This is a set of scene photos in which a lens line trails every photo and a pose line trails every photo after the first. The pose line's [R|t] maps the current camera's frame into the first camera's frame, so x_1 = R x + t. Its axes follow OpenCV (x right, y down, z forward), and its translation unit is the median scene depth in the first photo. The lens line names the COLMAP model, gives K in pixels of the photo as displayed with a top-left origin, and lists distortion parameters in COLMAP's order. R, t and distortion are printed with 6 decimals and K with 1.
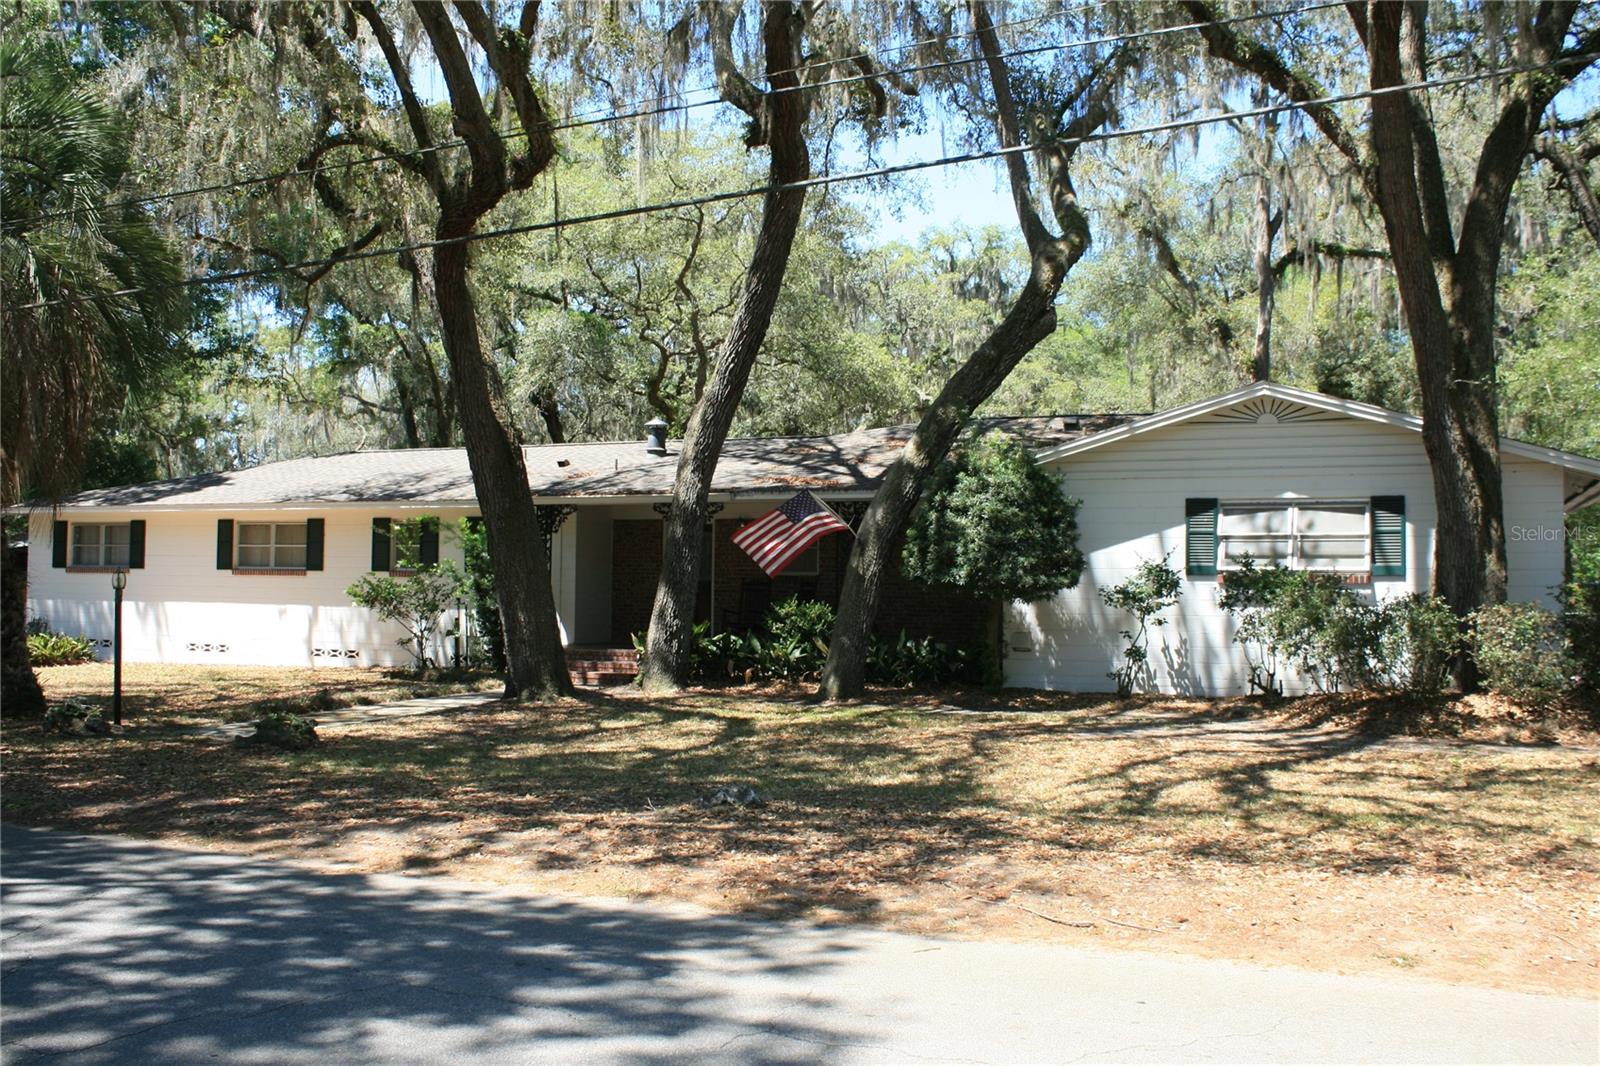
lens RADIAL K [[1492.7, 0, 799.5], [0, 1492.7, 522.3], [0, 0, 1]] dist [-0.096075, 0.000000]
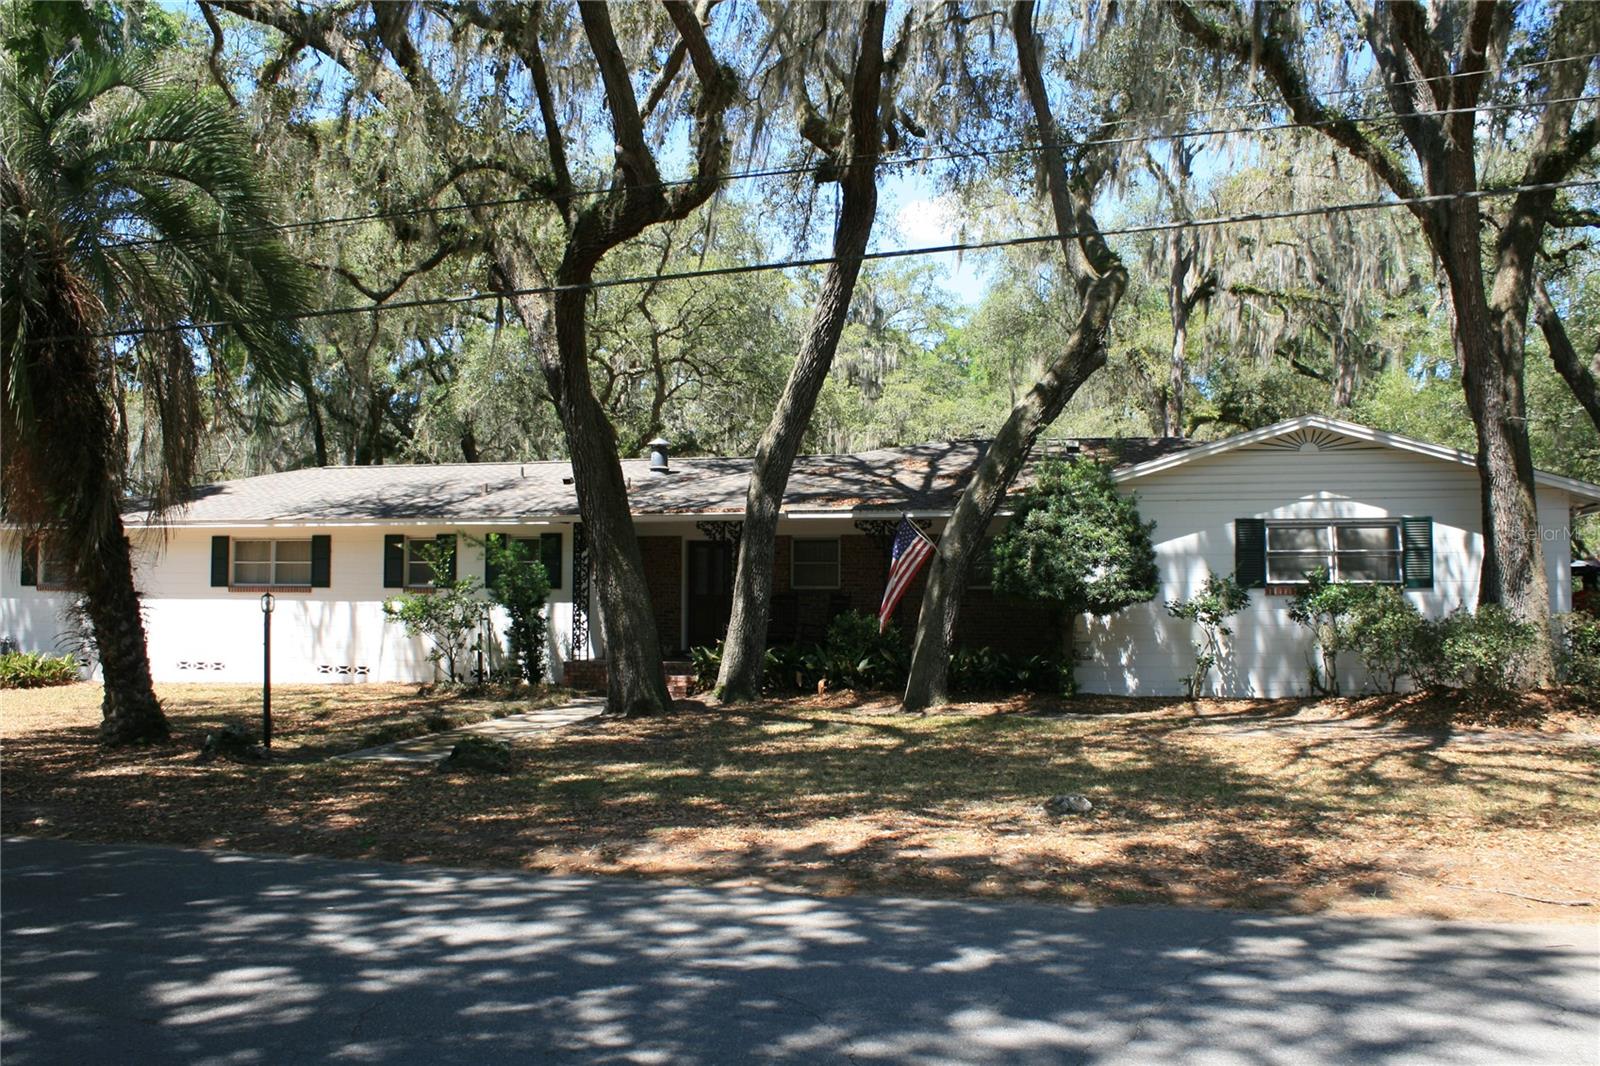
lens RADIAL K [[1484.9, 0, 800.9], [0, 1484.9, 539.8], [0, 0, 1]] dist [-0.048627, 0.000000]
pose [[0.988728, -0.000113, 0.149724, -0.157716], [0.000076, 1.000000, 0.000255, 0.000569], [-0.149724, -0.000240, 0.988728, -0.035572]]
